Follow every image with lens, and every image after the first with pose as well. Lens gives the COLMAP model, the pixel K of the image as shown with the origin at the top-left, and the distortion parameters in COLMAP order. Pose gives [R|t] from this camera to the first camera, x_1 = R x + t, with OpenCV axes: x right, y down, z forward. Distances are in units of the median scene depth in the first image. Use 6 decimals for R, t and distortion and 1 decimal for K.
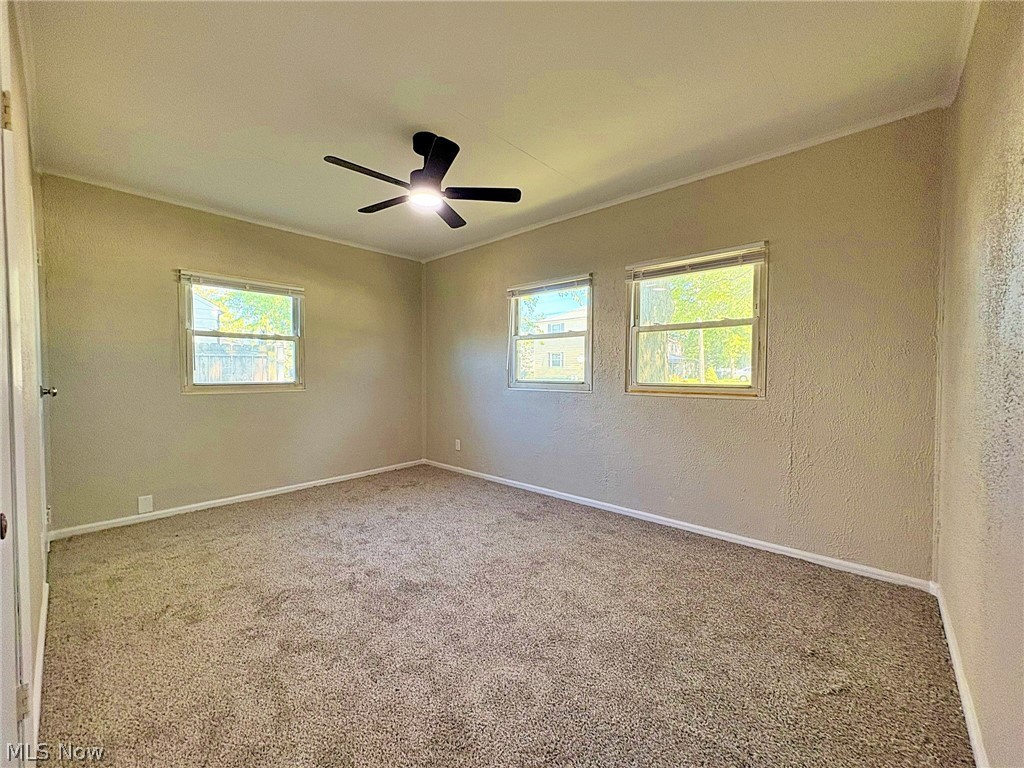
lens RADIAL K [[410.6, 0, 510.4], [0, 410.6, 384.3], [0, 0, 1]] dist [0.002075, 0.000152]
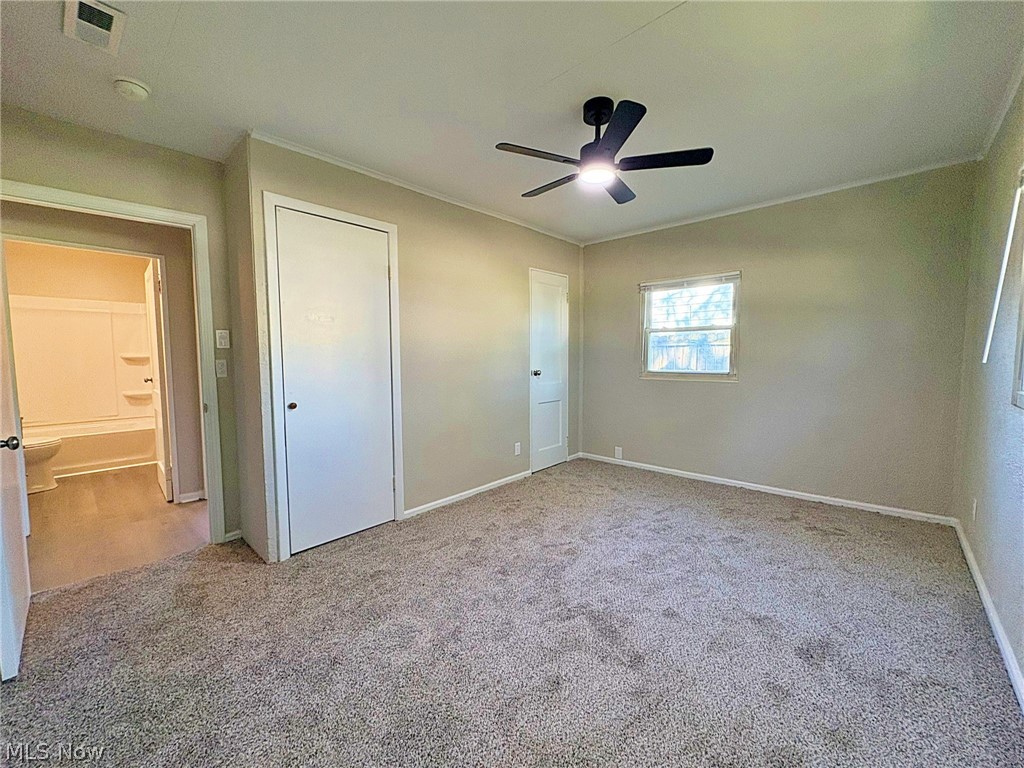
lens RADIAL K [[410.6, 0, 510.4], [0, 410.6, 384.3], [0, 0, 1]] dist [0.002075, 0.000152]
pose [[-0.007203, 0.066667, -0.997749, 0.529600], [-0.024597, 0.997461, 0.066826, -0.035923], [0.999672, 0.025023, -0.005545, 0.606873]]
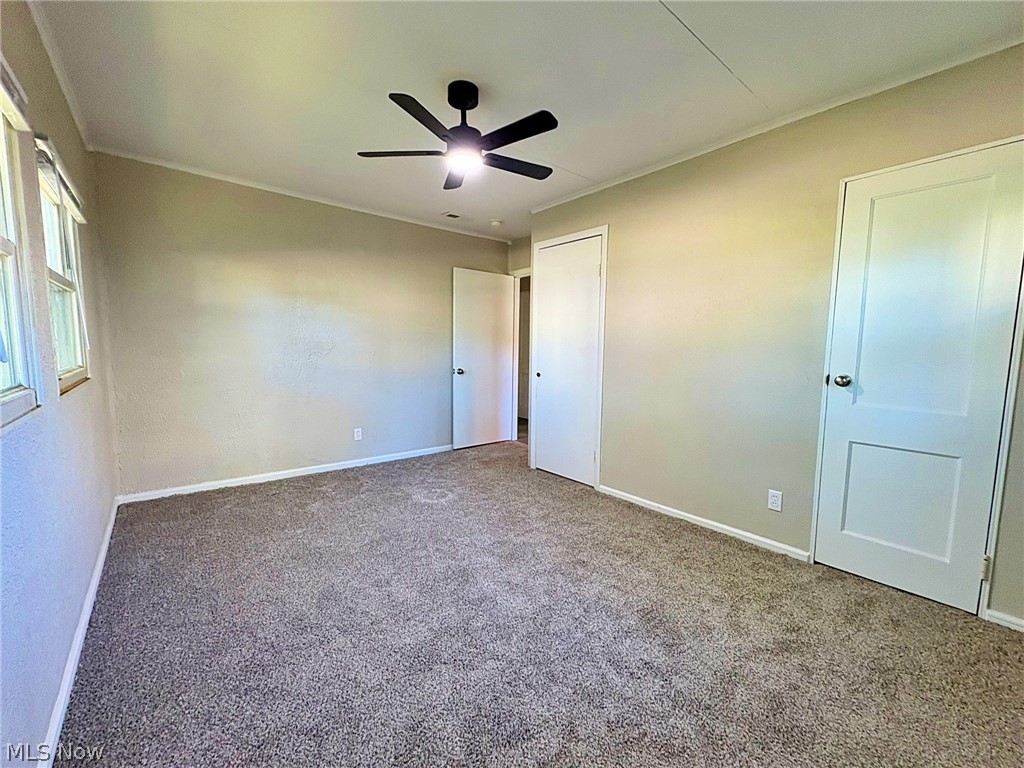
lens RADIAL K [[407.5, 0, 516.8], [0, 407.5, 383.8], [0, 0, 1]] dist [-0.000708, -0.000073]
pose [[-0.992942, -0.025357, 0.115858, -0.319091], [-0.010210, 0.991526, 0.129504, -0.063480], [-0.118160, 0.127407, -0.984787, 1.403930]]
